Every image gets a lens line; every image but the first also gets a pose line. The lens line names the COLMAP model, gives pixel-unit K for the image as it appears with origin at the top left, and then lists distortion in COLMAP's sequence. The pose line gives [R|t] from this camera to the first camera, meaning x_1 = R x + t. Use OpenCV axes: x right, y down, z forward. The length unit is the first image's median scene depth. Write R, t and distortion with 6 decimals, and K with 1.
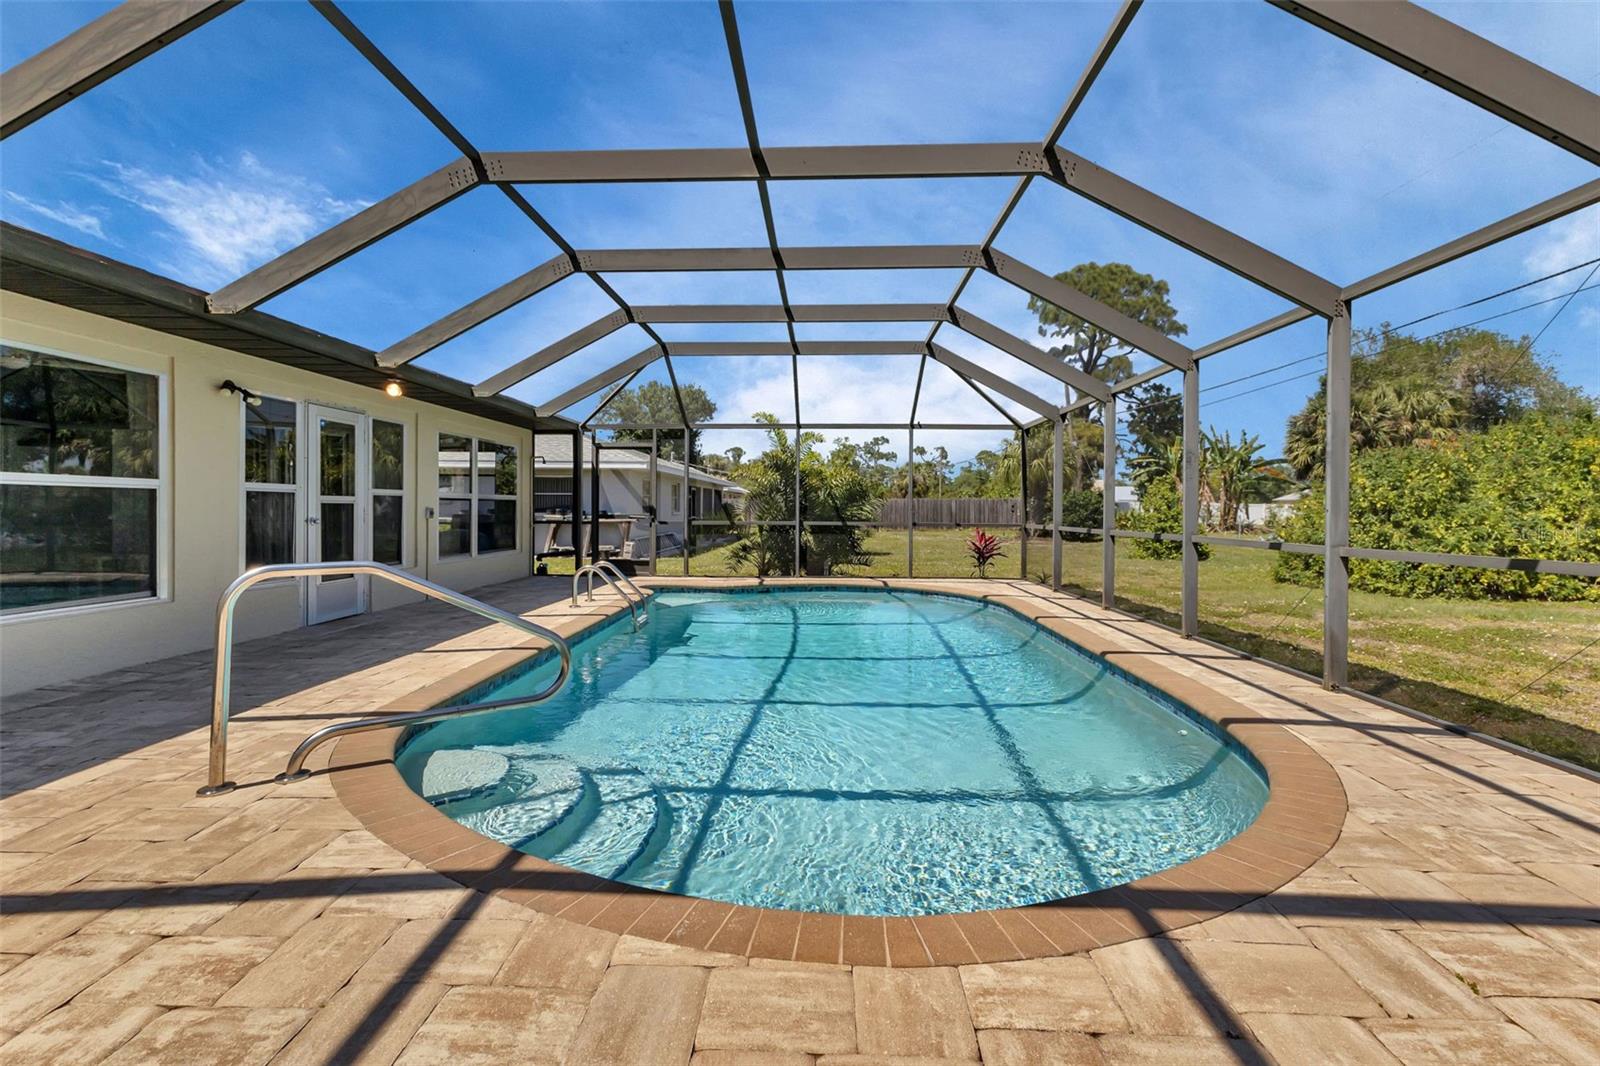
lens RADIAL K [[731.0, 0, 788.9], [0, 731.0, 509.7], [0, 0, 1]] dist [0.012607, -0.001971]
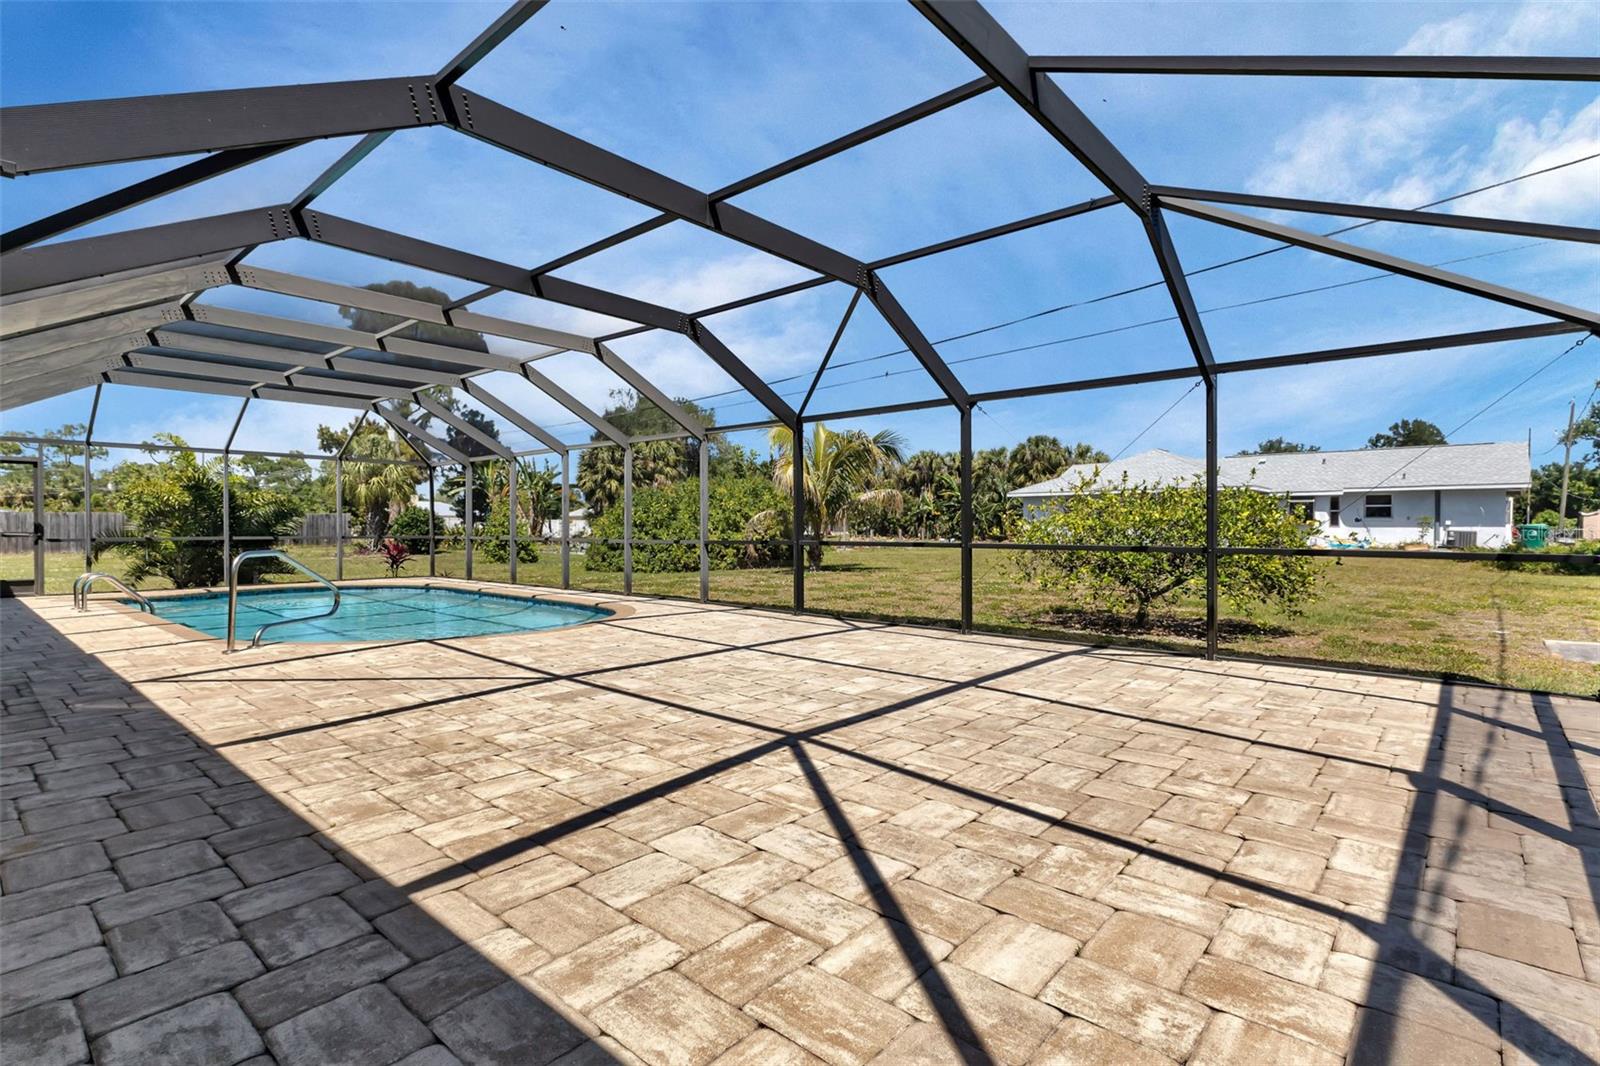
lens RADIAL K [[721.1, 0, 802.7], [0, 721.1, 524.6], [0, 0, 1]] dist [0.007254, 0.000371]
pose [[0.618255, -0.004045, 0.785967, -0.283784], [0.004424, 0.999989, 0.001666, -0.000944], [-0.785965, 0.002447, 0.618266, -0.341787]]
